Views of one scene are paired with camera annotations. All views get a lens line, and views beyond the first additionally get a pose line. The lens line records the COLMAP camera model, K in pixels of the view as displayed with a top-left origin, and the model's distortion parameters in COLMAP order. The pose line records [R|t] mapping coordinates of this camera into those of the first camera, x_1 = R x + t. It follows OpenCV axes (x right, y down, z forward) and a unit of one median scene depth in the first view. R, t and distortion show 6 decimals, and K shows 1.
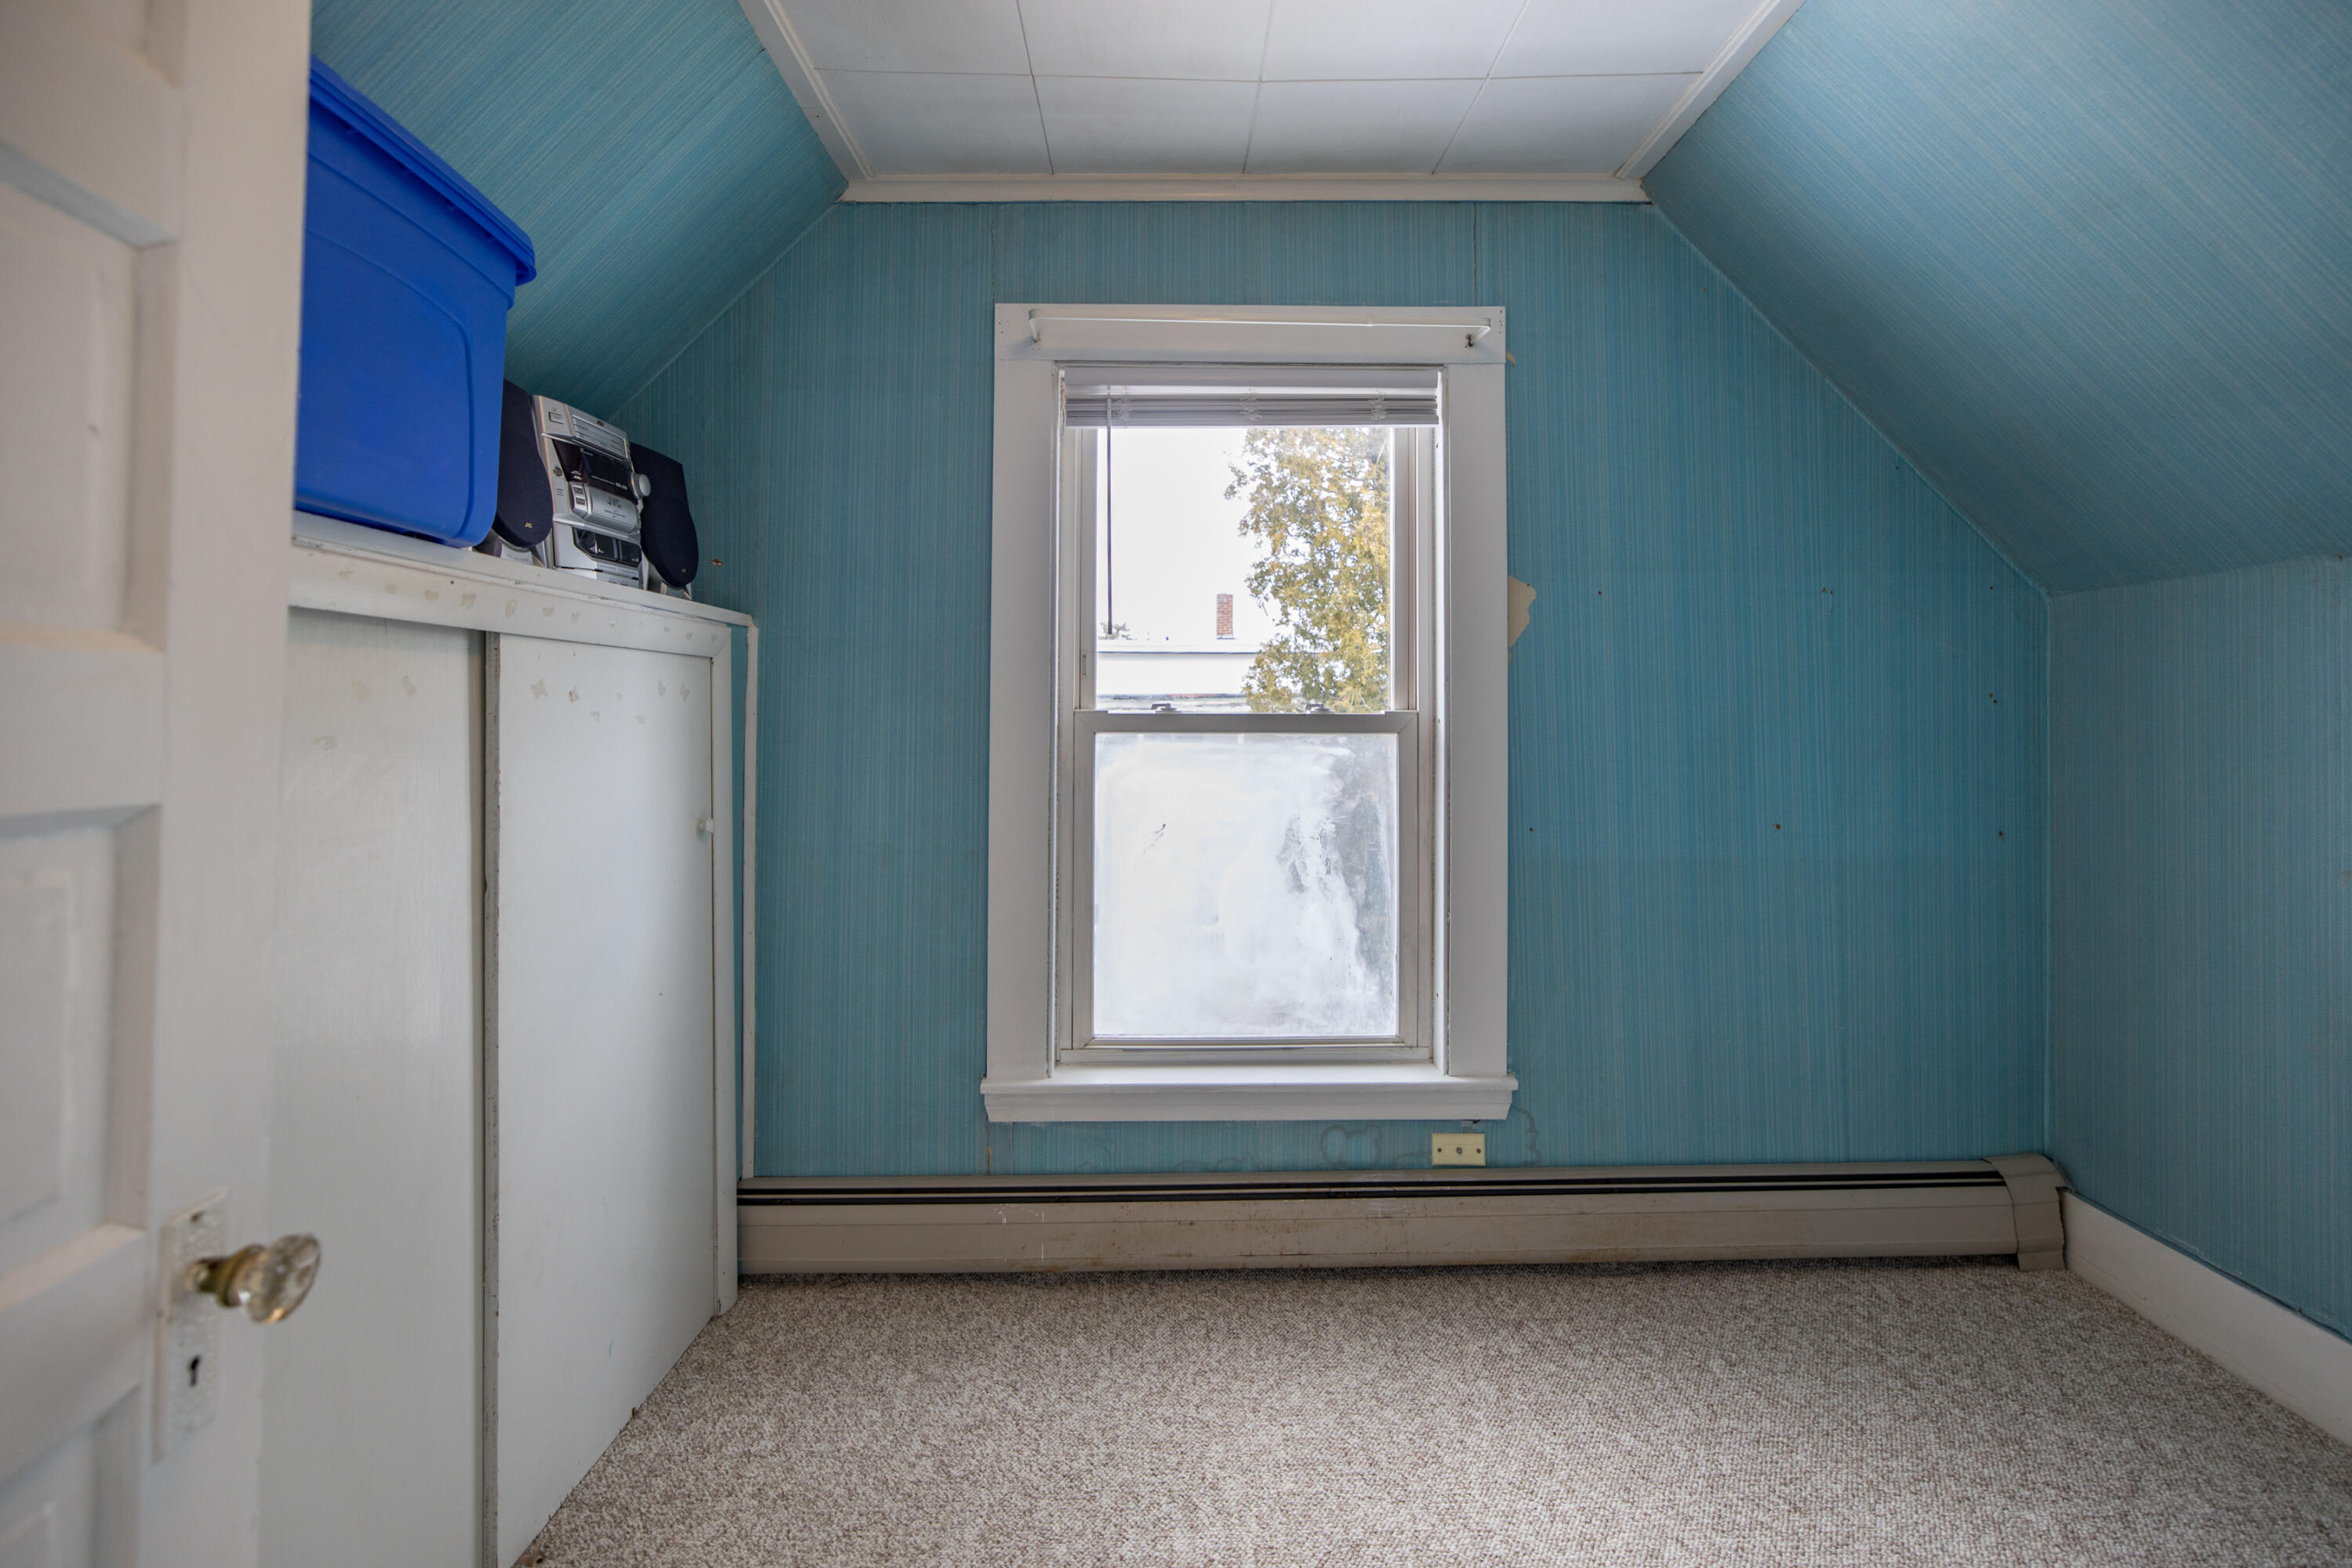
lens RADIAL K [[1004.2, 0, 1180.4], [0, 1004.2, 693.9], [0, 0, 1]] dist [0.000990, -0.000308]
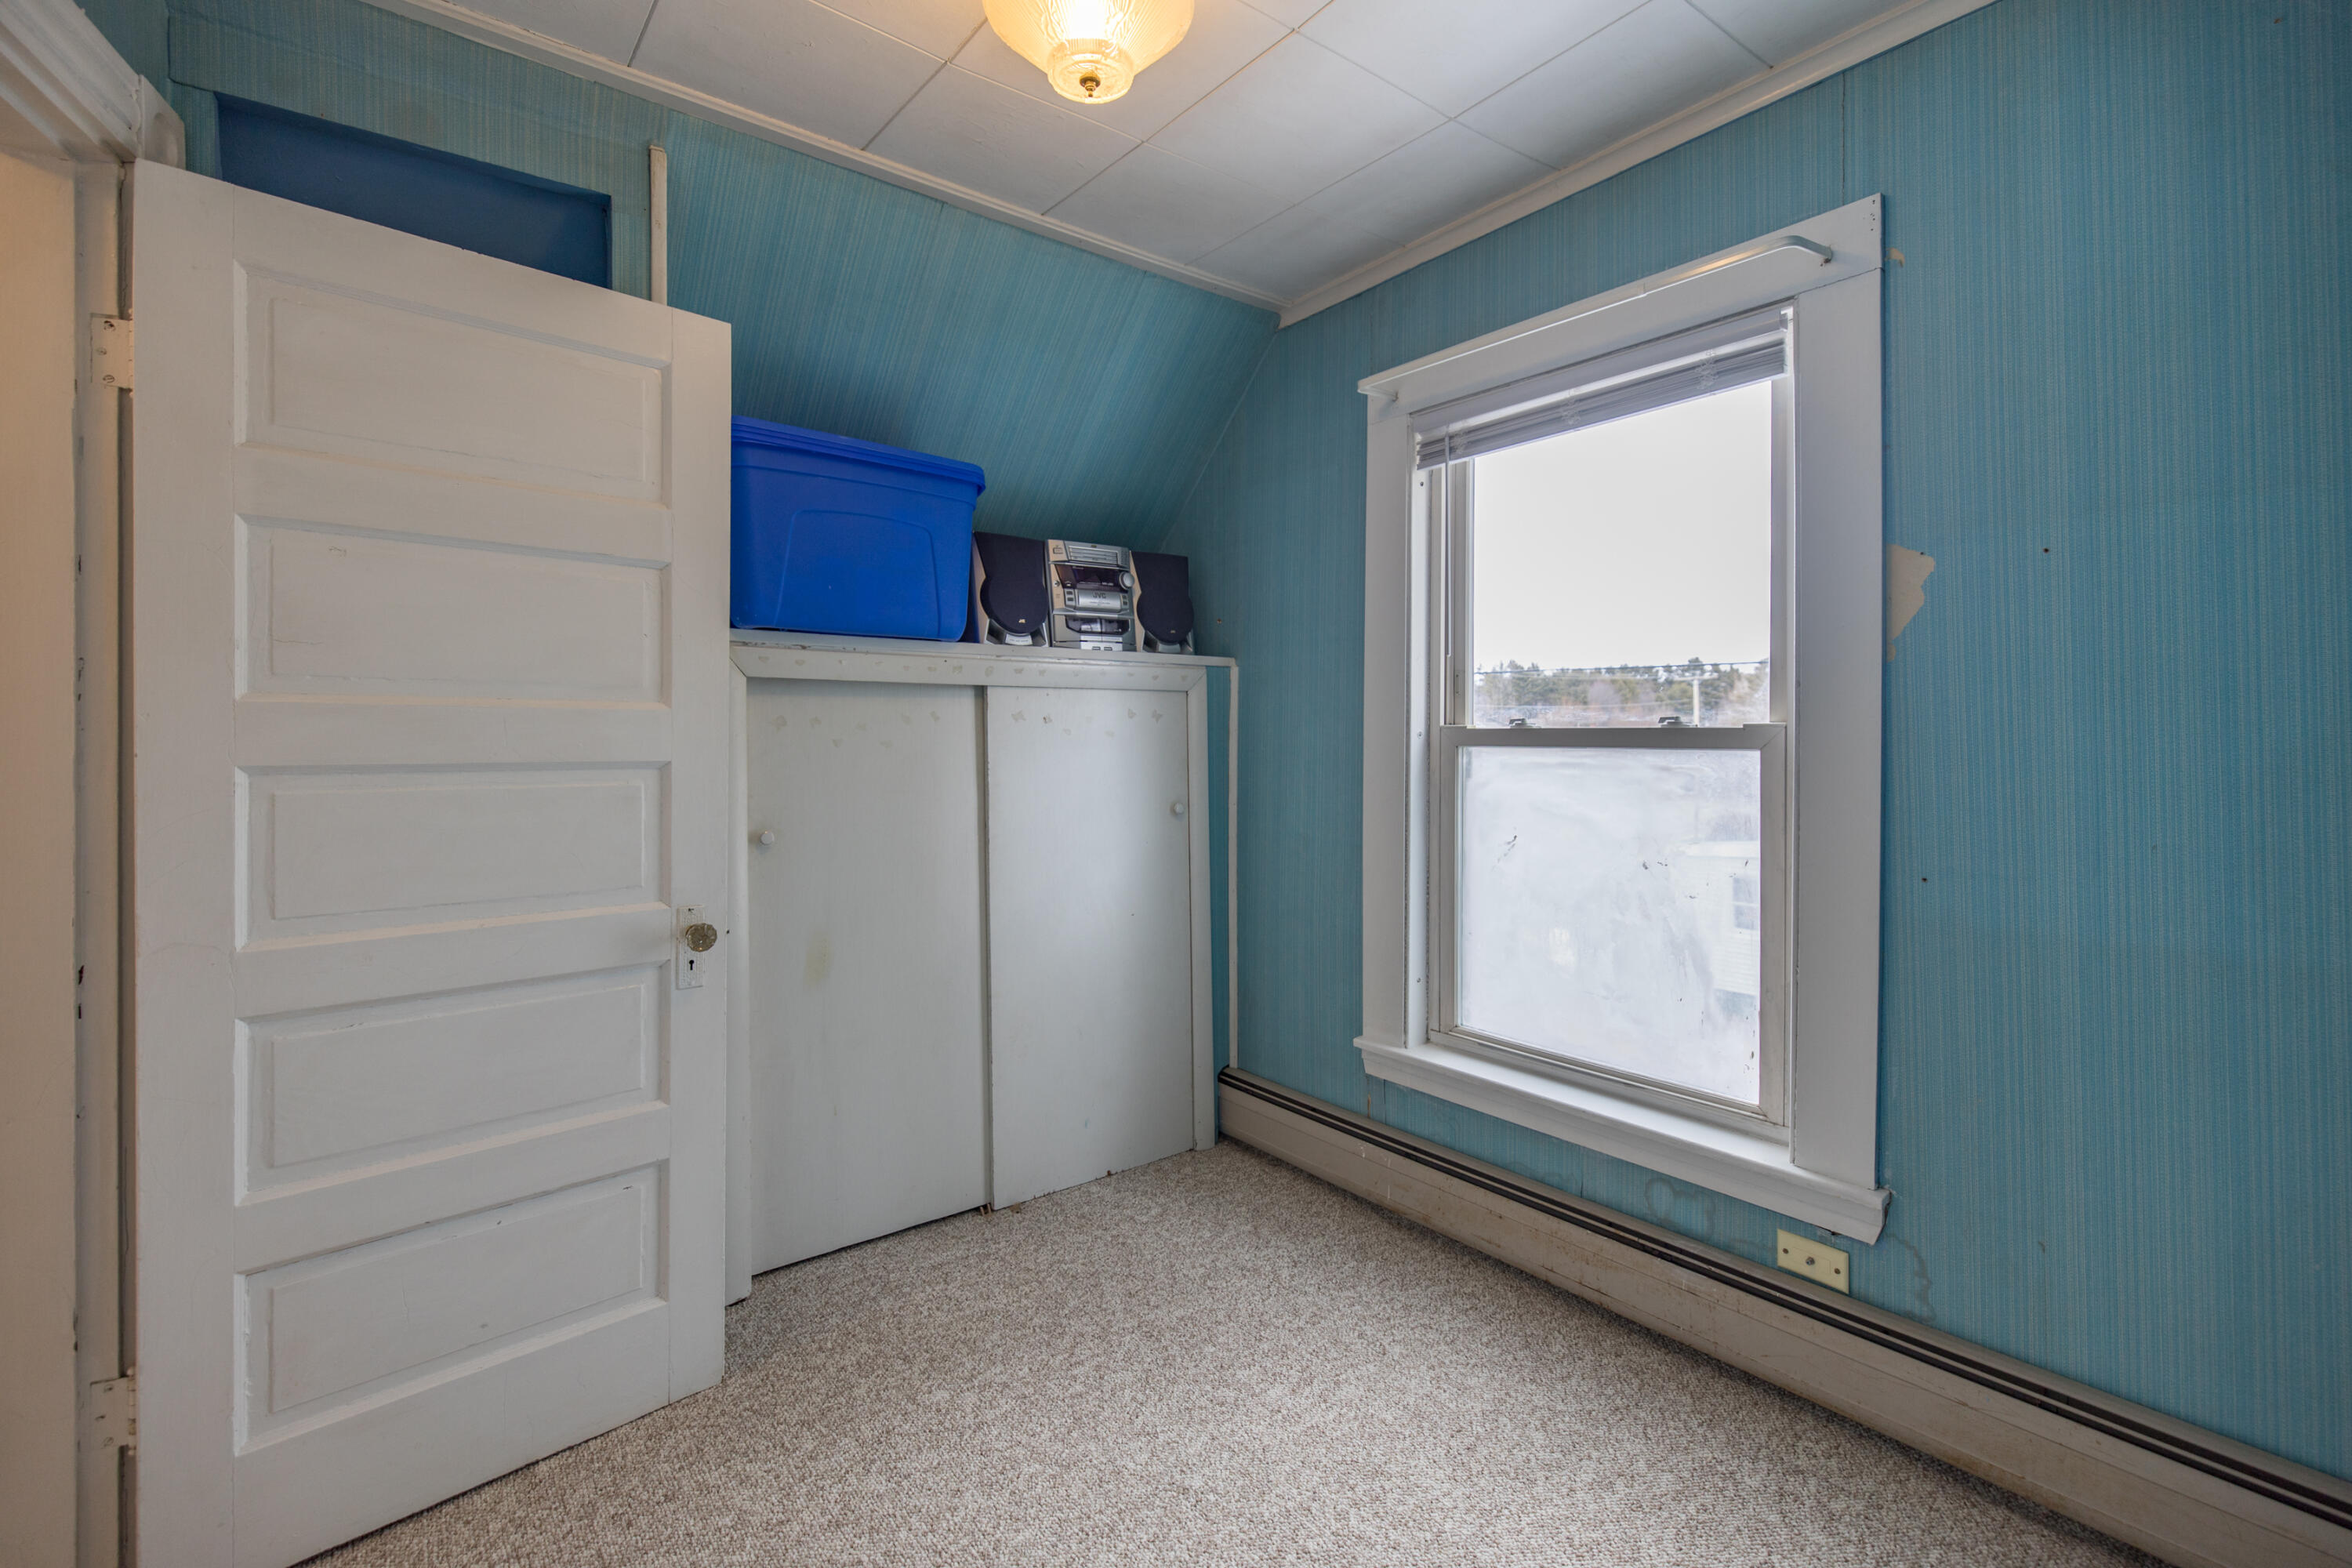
lens RADIAL K [[995.6, 0, 1175.8], [0, 995.6, 736.0], [0, 0, 1]] dist [0.000502, 0.000034]
pose [[0.619946, -0.000645, -0.784645, 0.595661], [0.018539, 0.999733, 0.013826, 0.007201], [0.784426, -0.023118, 0.619792, 0.103347]]
